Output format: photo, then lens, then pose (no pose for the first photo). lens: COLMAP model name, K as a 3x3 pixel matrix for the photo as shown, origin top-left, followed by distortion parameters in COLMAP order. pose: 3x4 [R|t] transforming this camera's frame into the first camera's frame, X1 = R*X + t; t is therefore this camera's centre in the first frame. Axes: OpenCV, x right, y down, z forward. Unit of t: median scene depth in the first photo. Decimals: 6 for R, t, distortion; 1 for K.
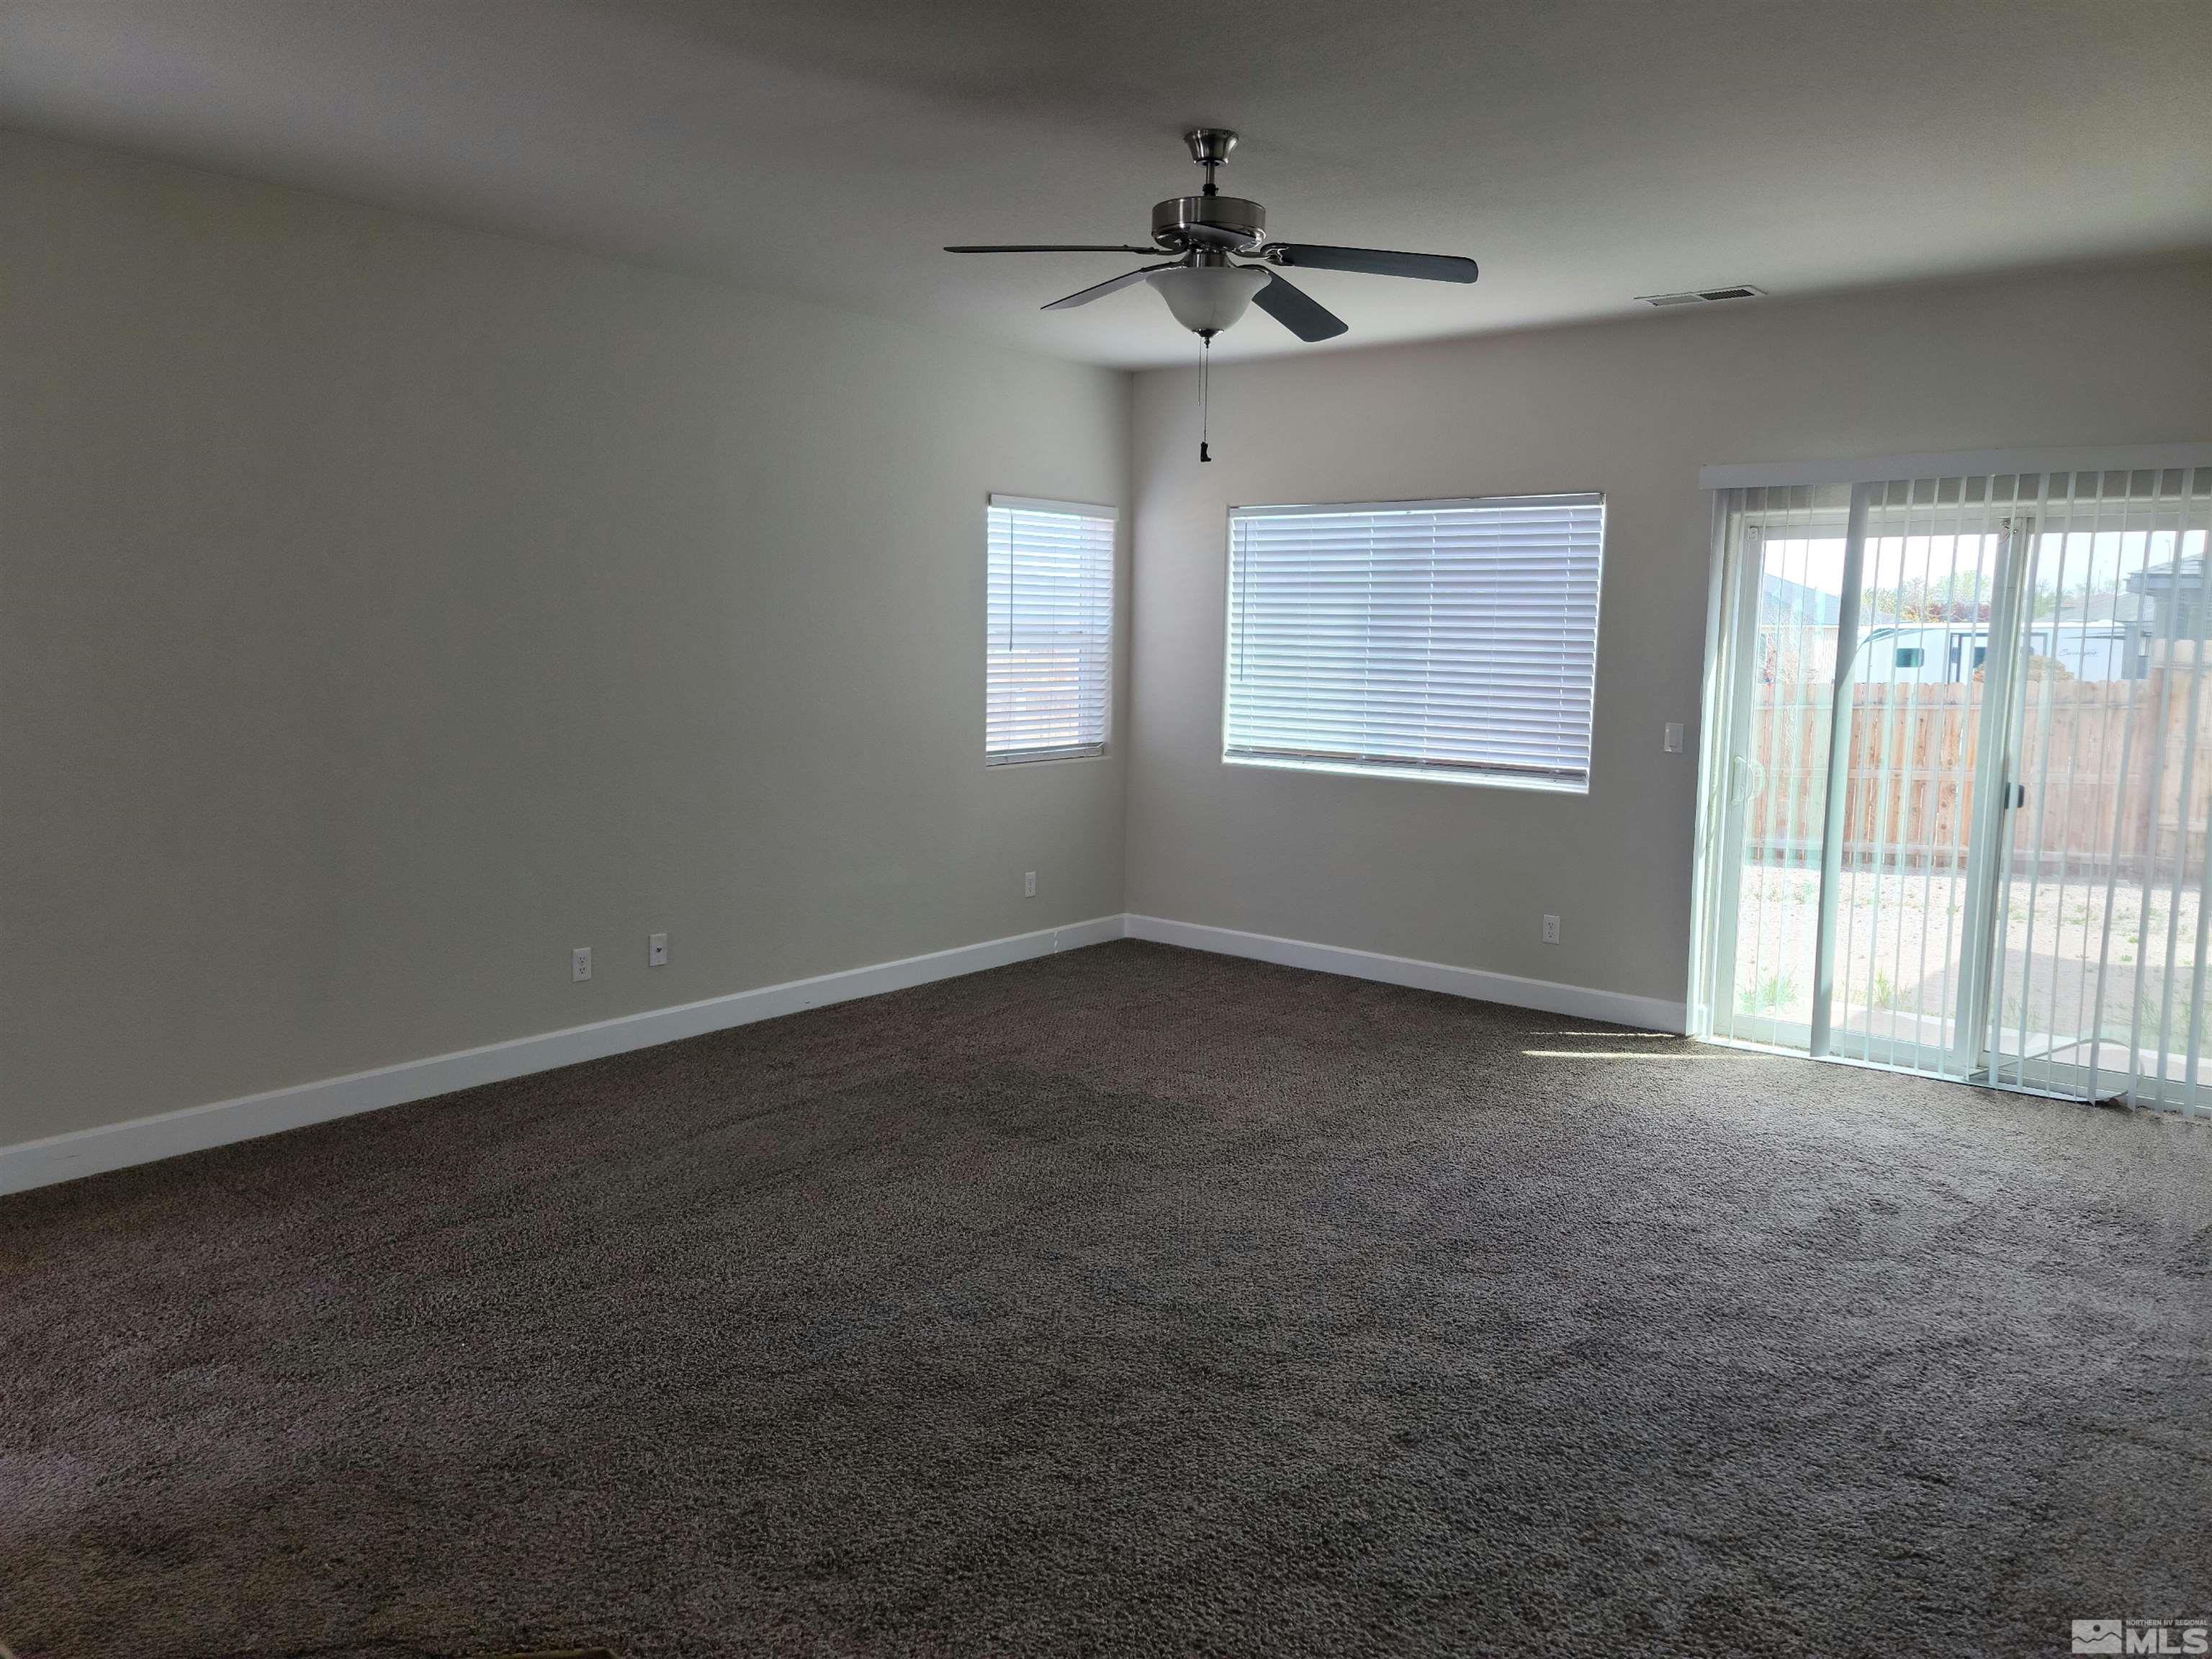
lens RADIAL K [[1618.2, 0, 1114.4], [0, 1618.2, 832.6], [0, 0, 1]] dist [0.052920, -0.010895]
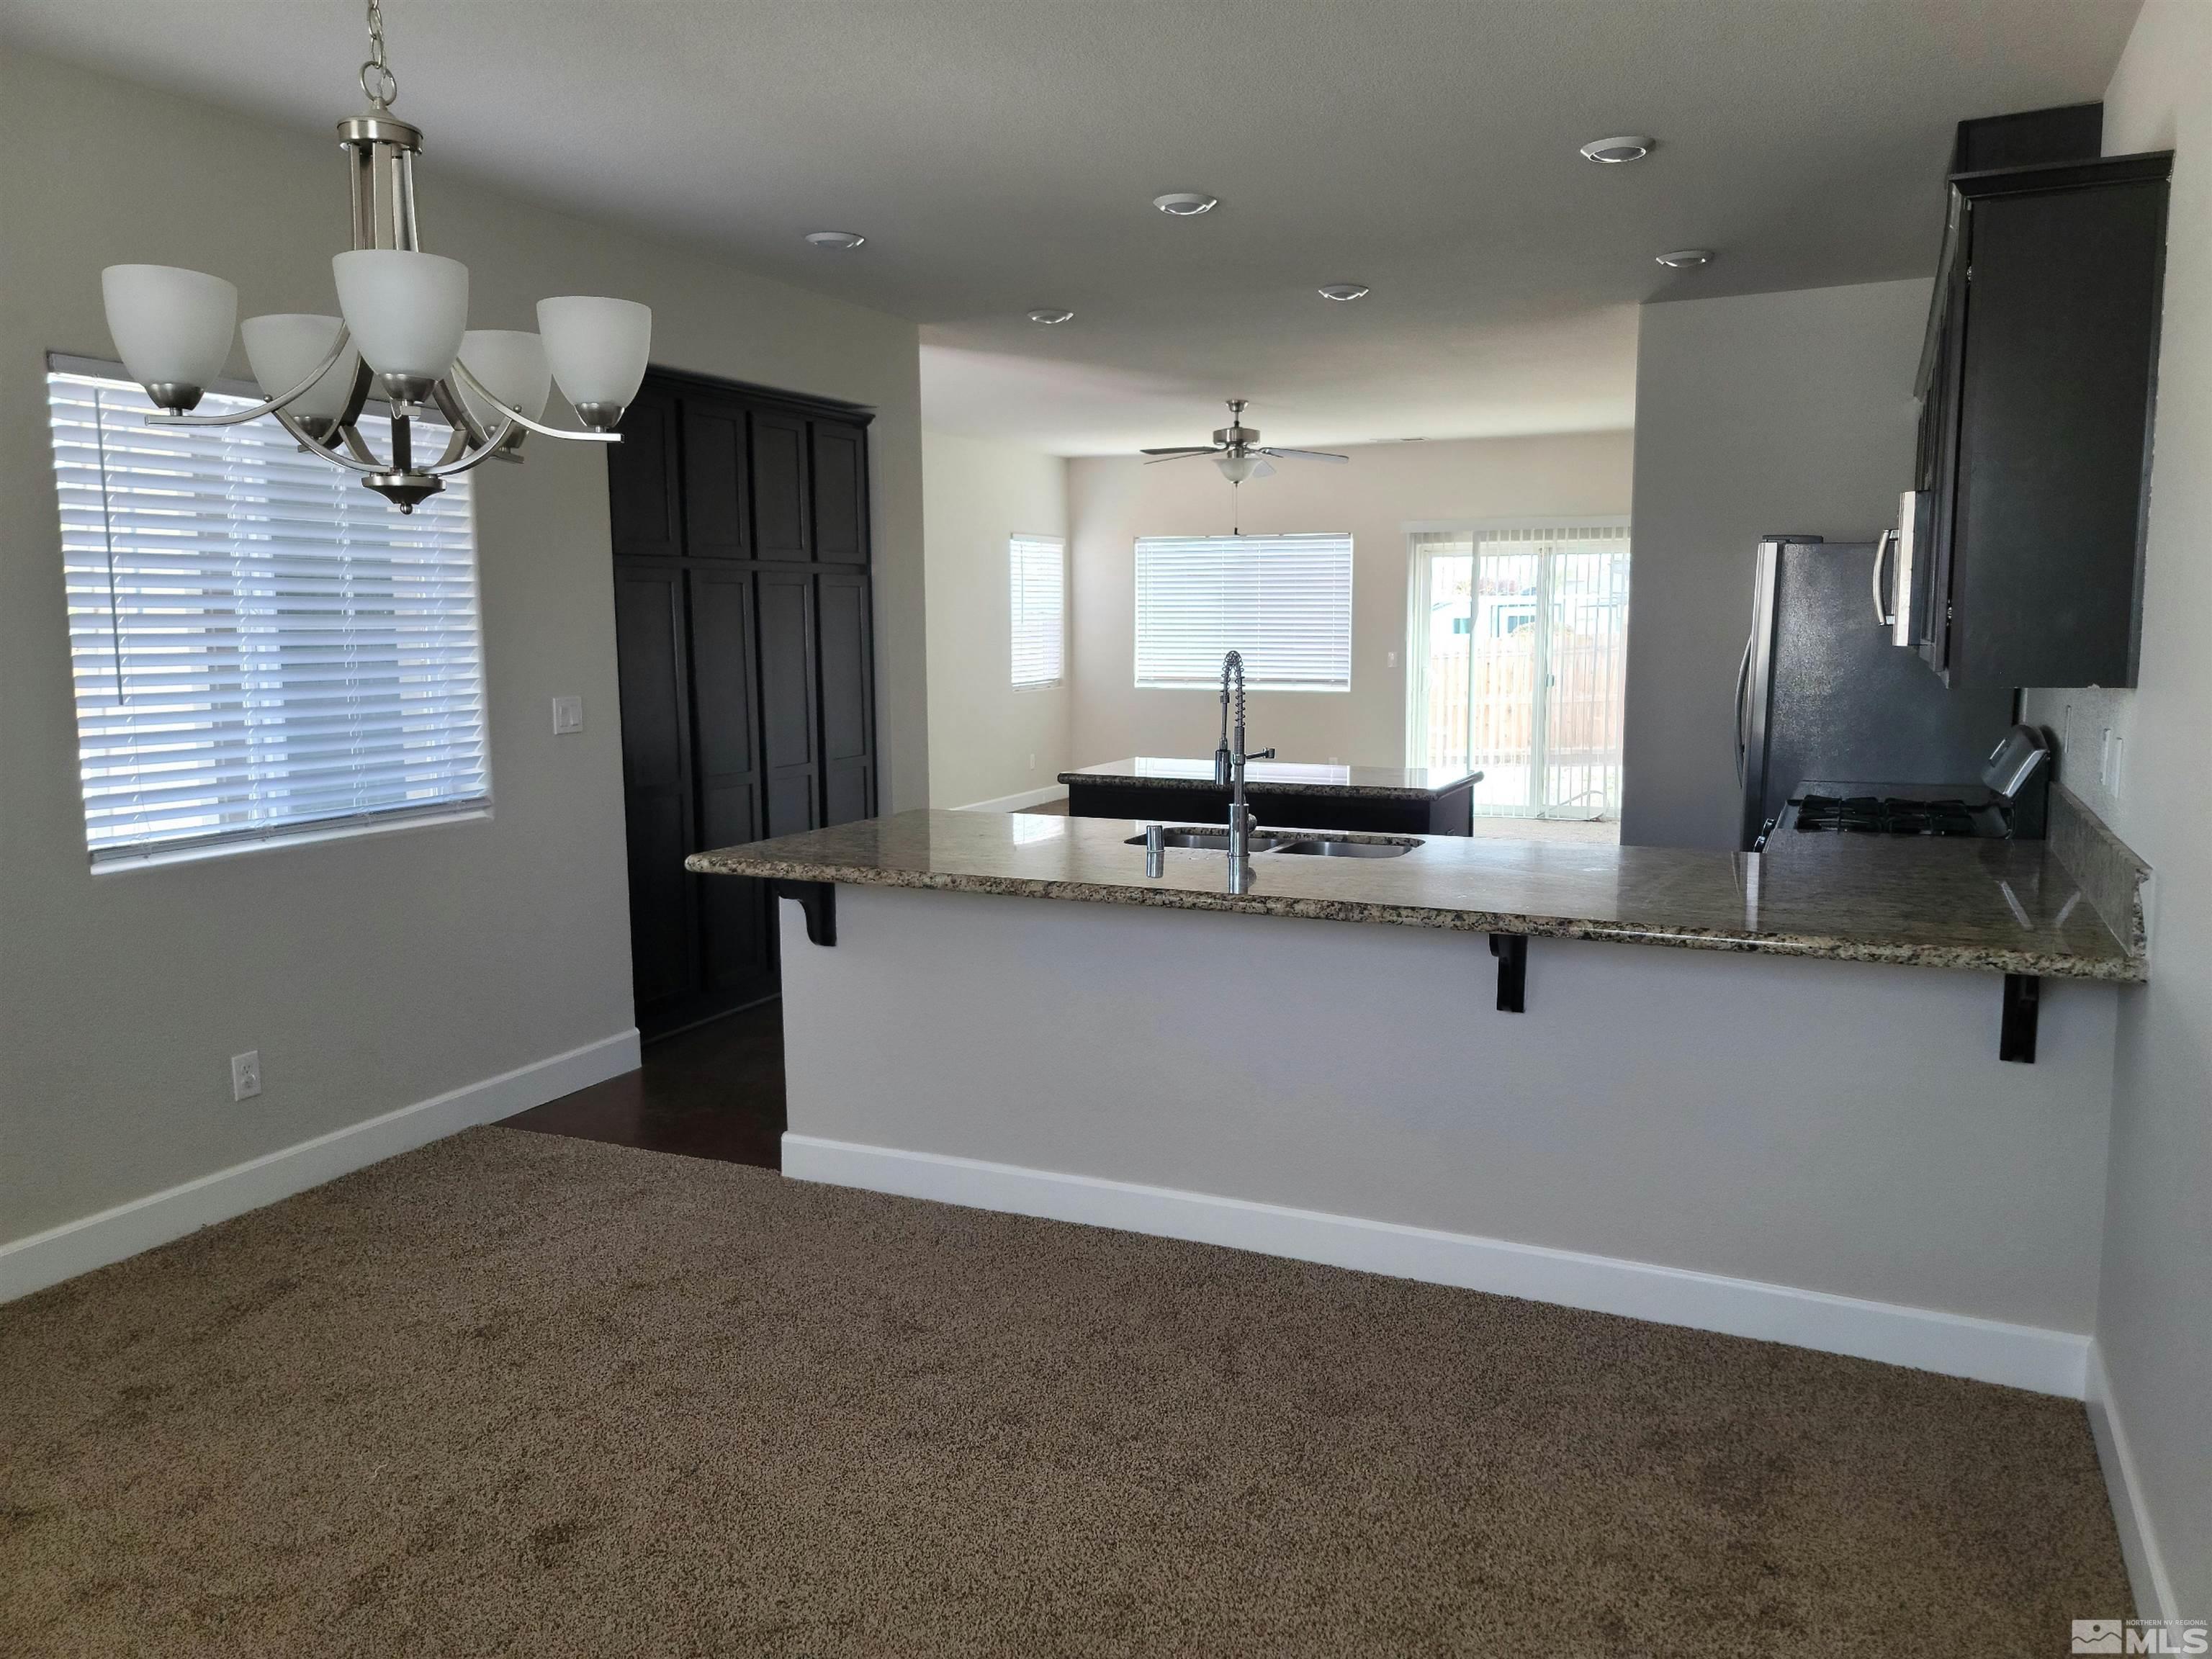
lens RADIAL K [[1618.2, 0, 1114.4], [0, 1618.2, 832.6], [0, 0, 1]] dist [0.052920, -0.010895]
pose [[0.969948, -0.055120, 0.236986, -0.459927], [0.052705, 0.998474, 0.016517, 0.101347], [-0.237535, -0.003530, 0.971373, -0.822891]]
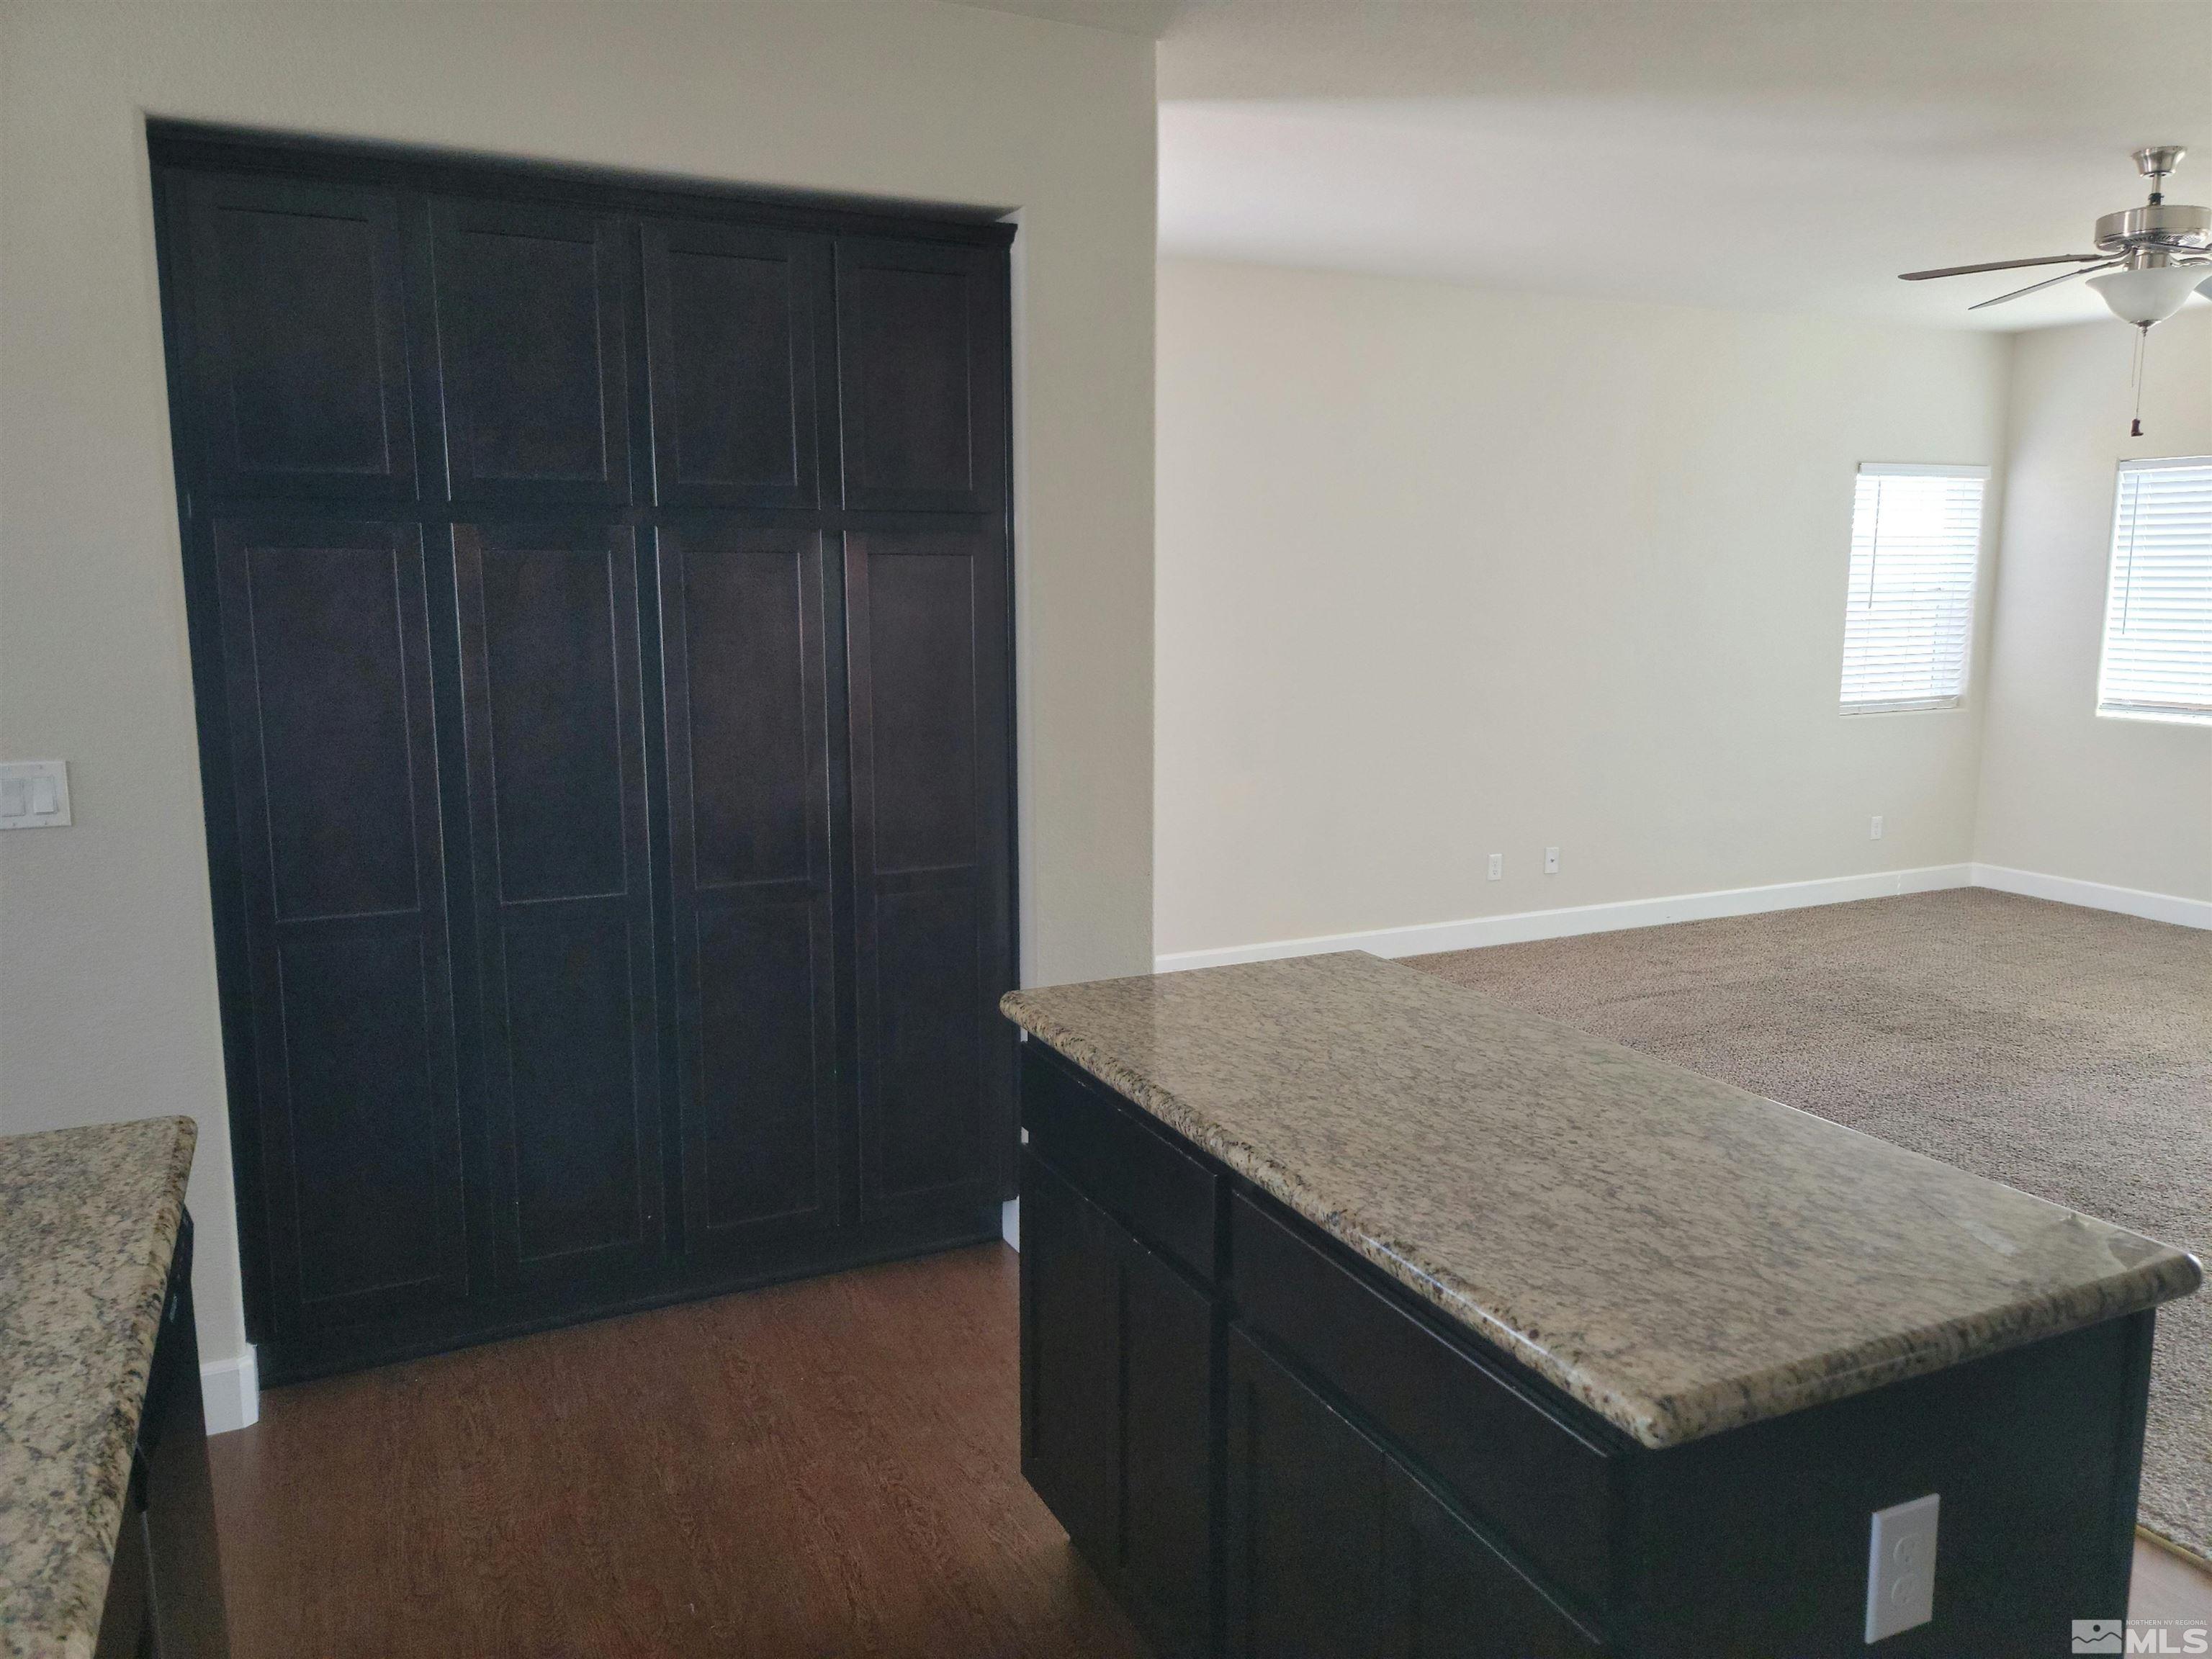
lens RADIAL K [[1619.4, 0, 1099.9], [0, 1619.4, 816.6], [0, 0, 1]] dist [0.055978, -0.050057]
pose [[0.900744, 0.041409, -0.432373, -0.058225], [-0.036202, 0.999139, 0.020270, 0.025873], [0.432840, -0.002605, 0.901467, -0.227725]]
